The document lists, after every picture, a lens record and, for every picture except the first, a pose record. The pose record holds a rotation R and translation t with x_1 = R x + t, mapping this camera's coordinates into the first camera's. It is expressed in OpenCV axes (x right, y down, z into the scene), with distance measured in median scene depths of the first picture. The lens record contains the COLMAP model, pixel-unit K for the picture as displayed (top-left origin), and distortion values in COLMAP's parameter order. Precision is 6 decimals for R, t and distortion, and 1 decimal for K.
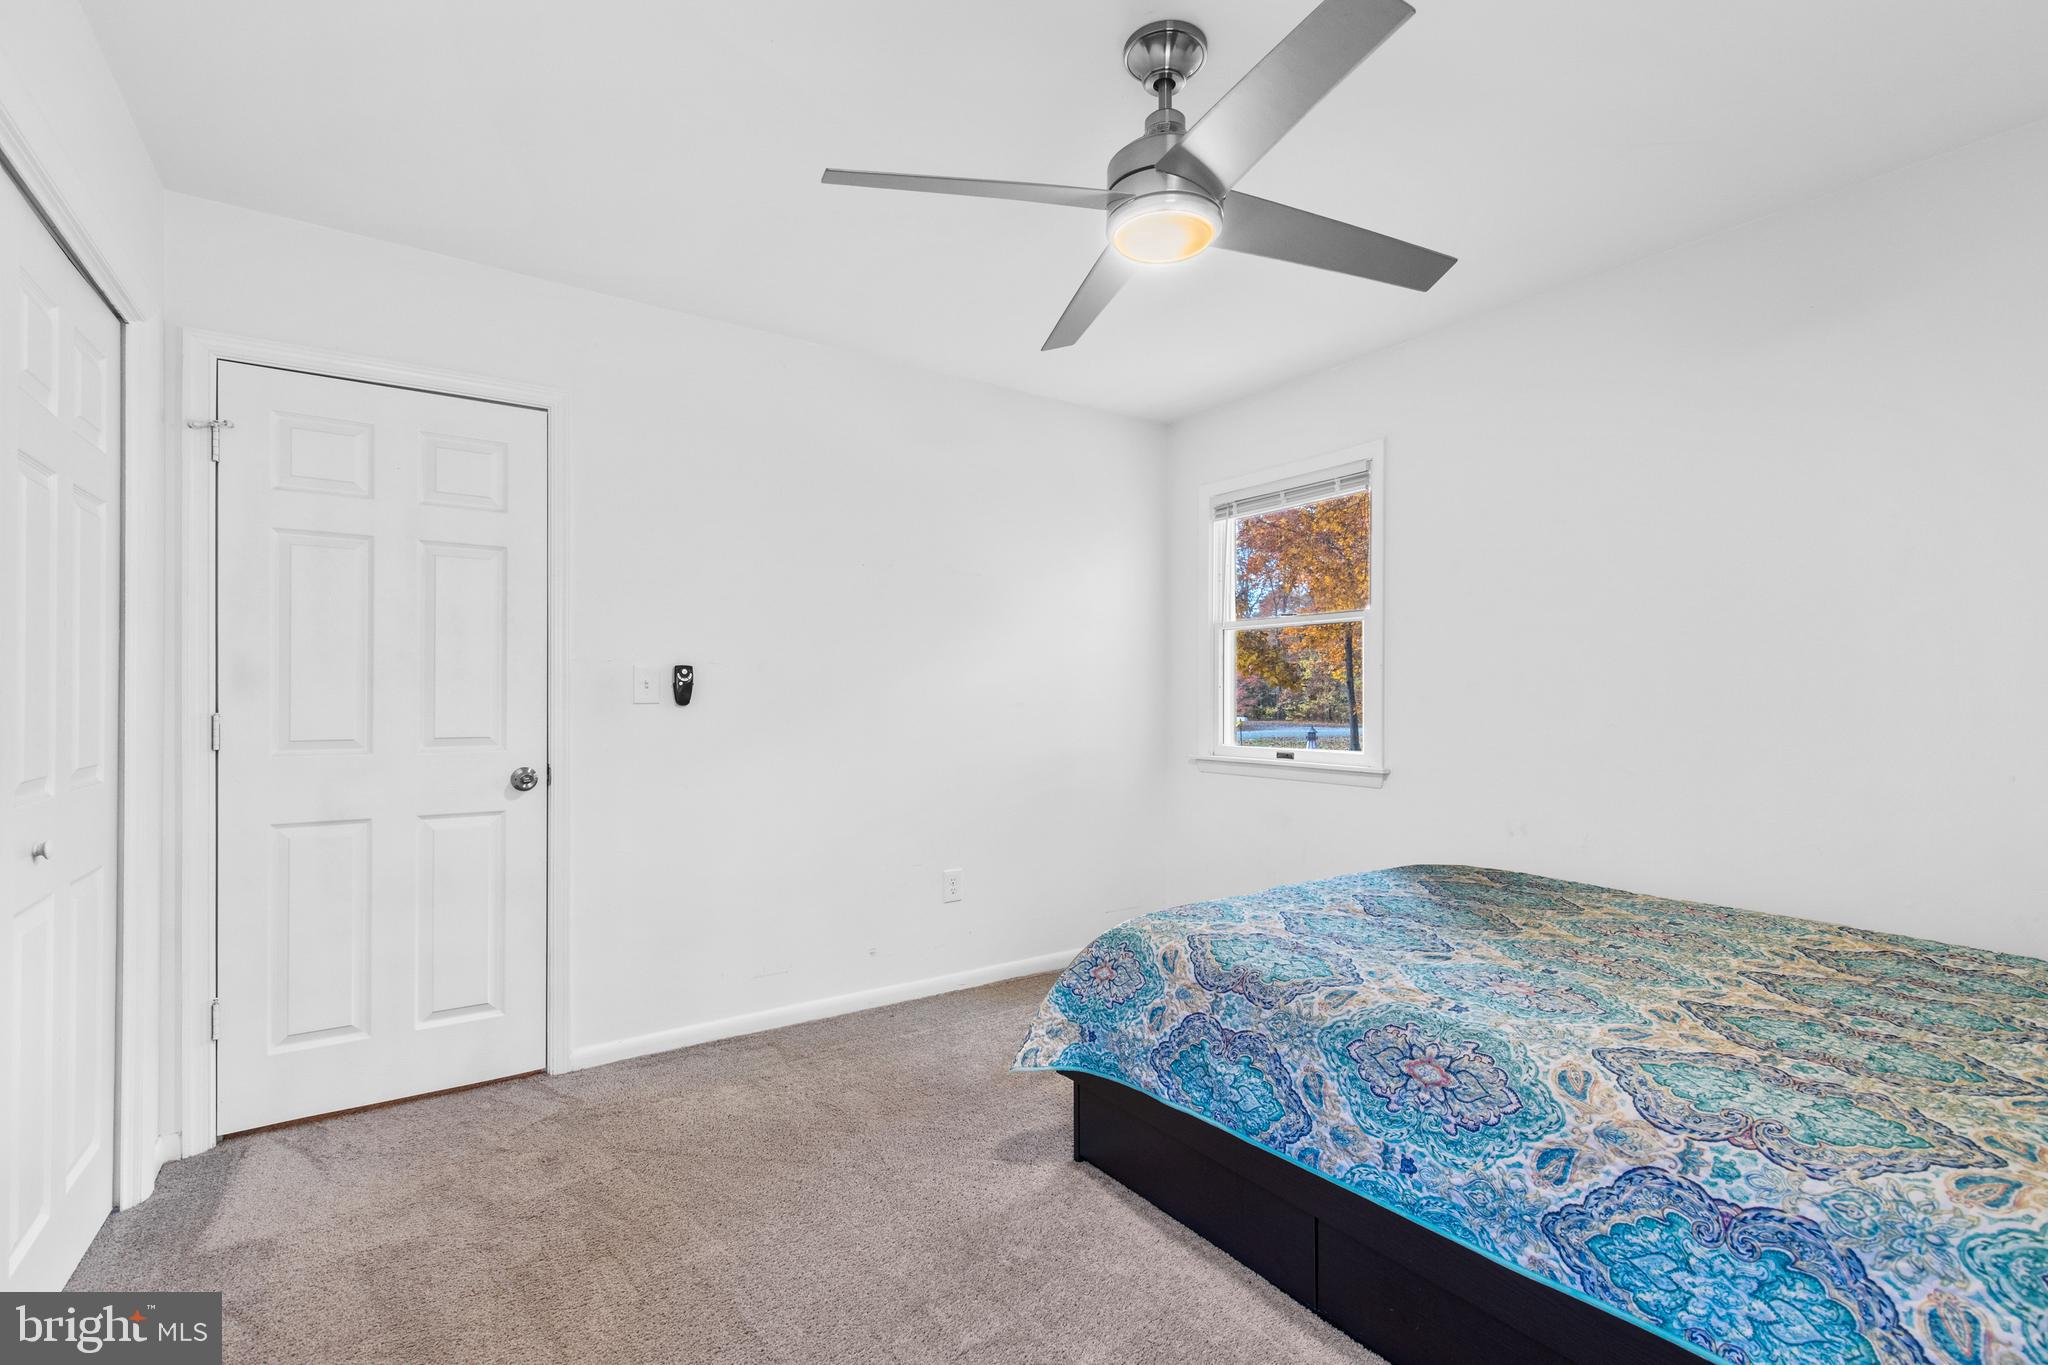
lens RADIAL K [[920.3, 0, 1035.1], [0, 920.3, 684.0], [0, 0, 1]] dist [0.008045, -0.003629]
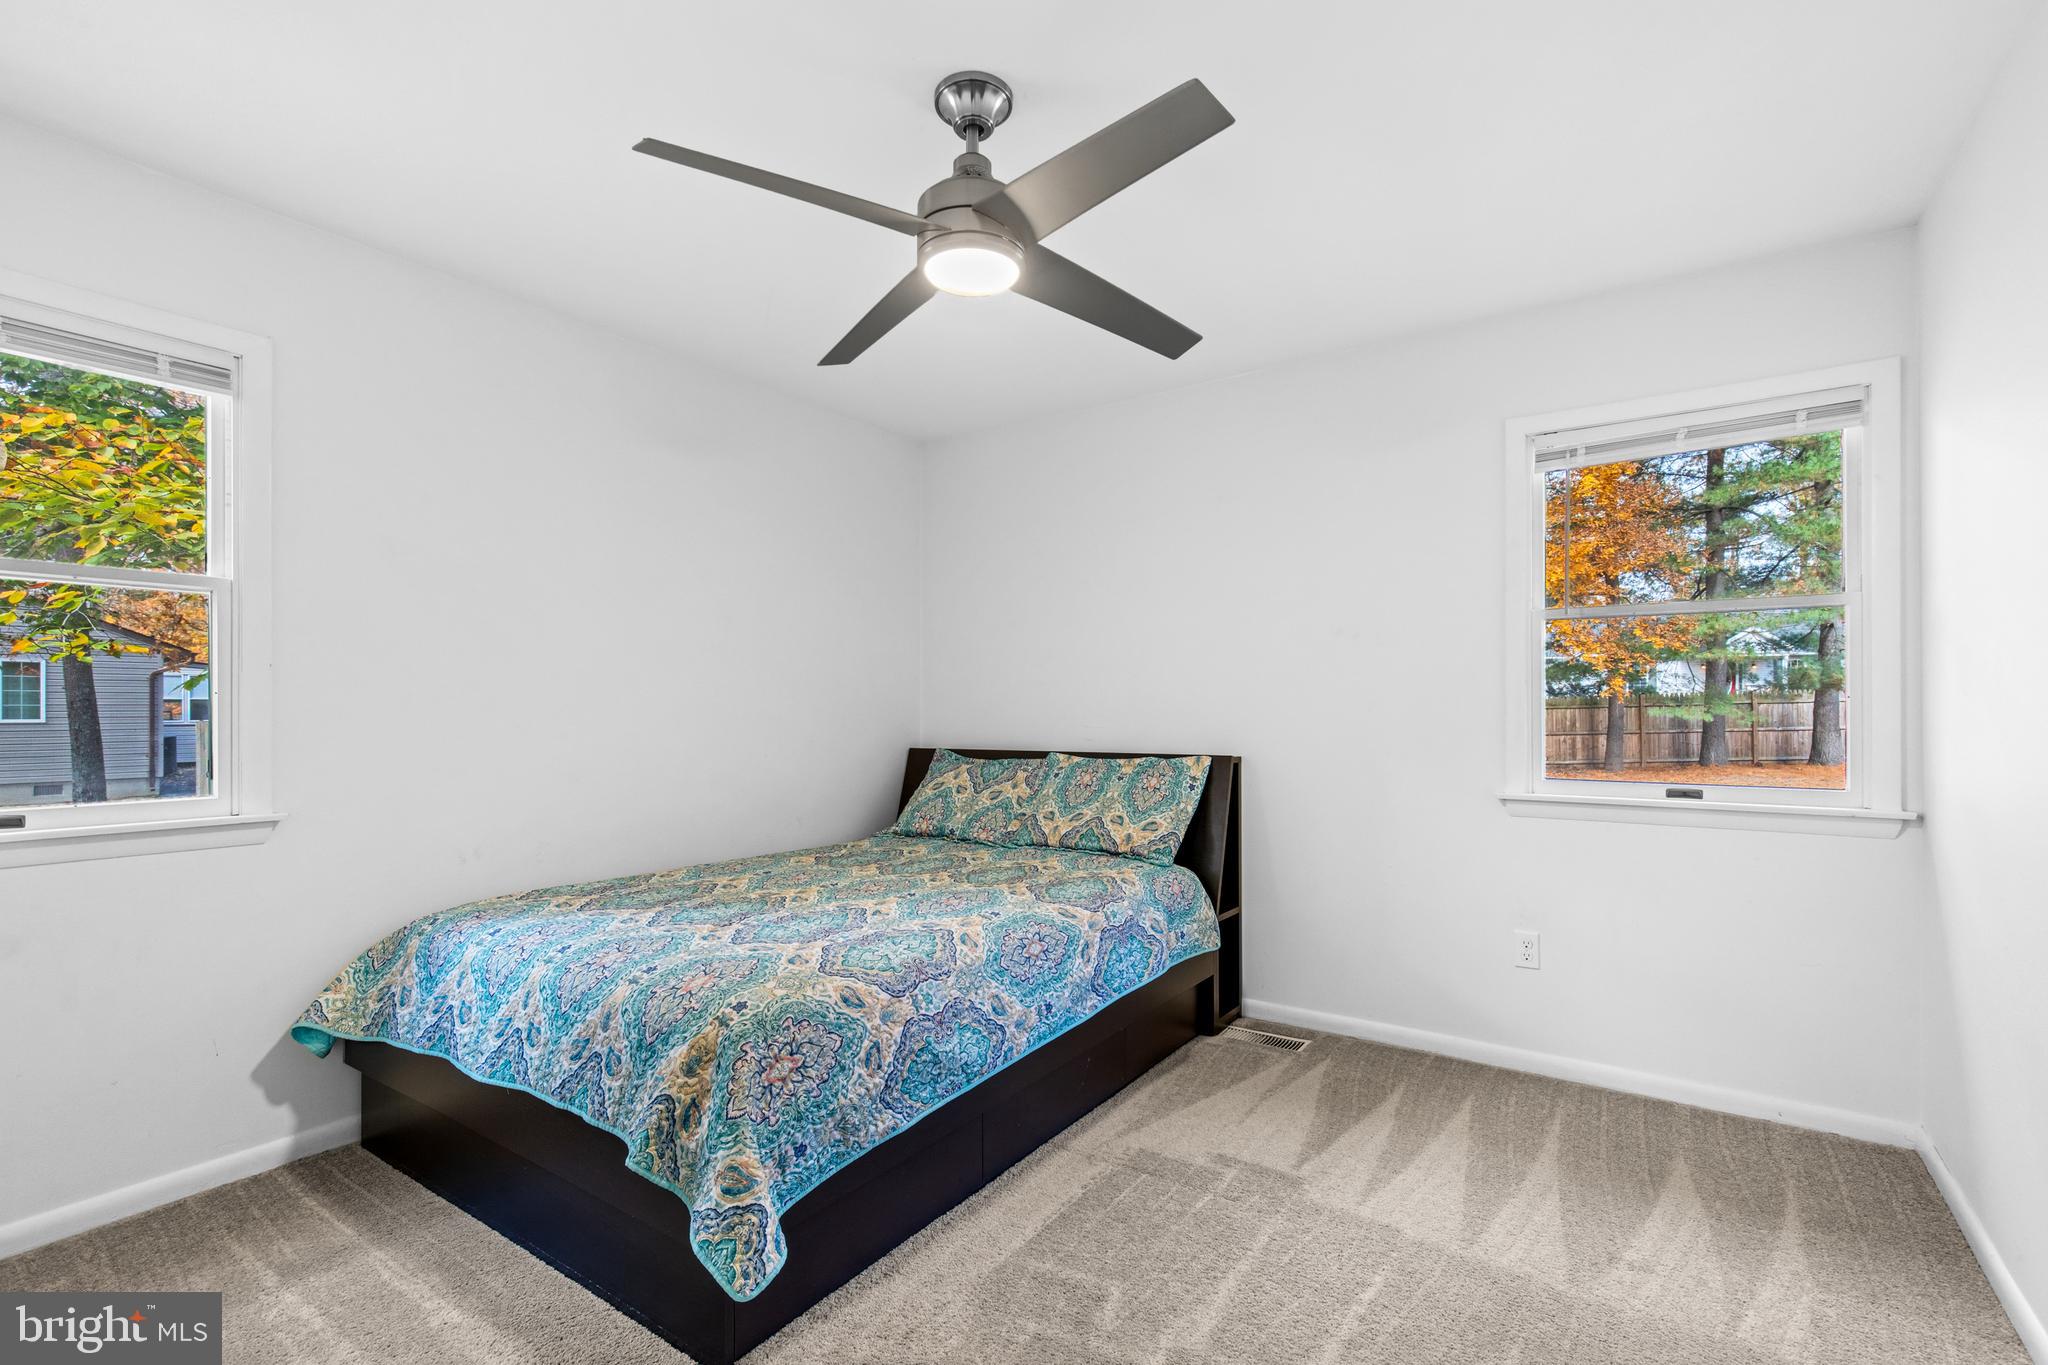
lens RADIAL K [[920.3, 0, 1035.1], [0, 920.3, 684.0], [0, 0, 1]] dist [0.008045, -0.003629]
pose [[-0.348758, 0.025183, 0.936874, -0.916989], [-0.010664, 0.999468, -0.030835, 0.017761], [-0.937152, -0.020745, -0.348304, 1.355985]]
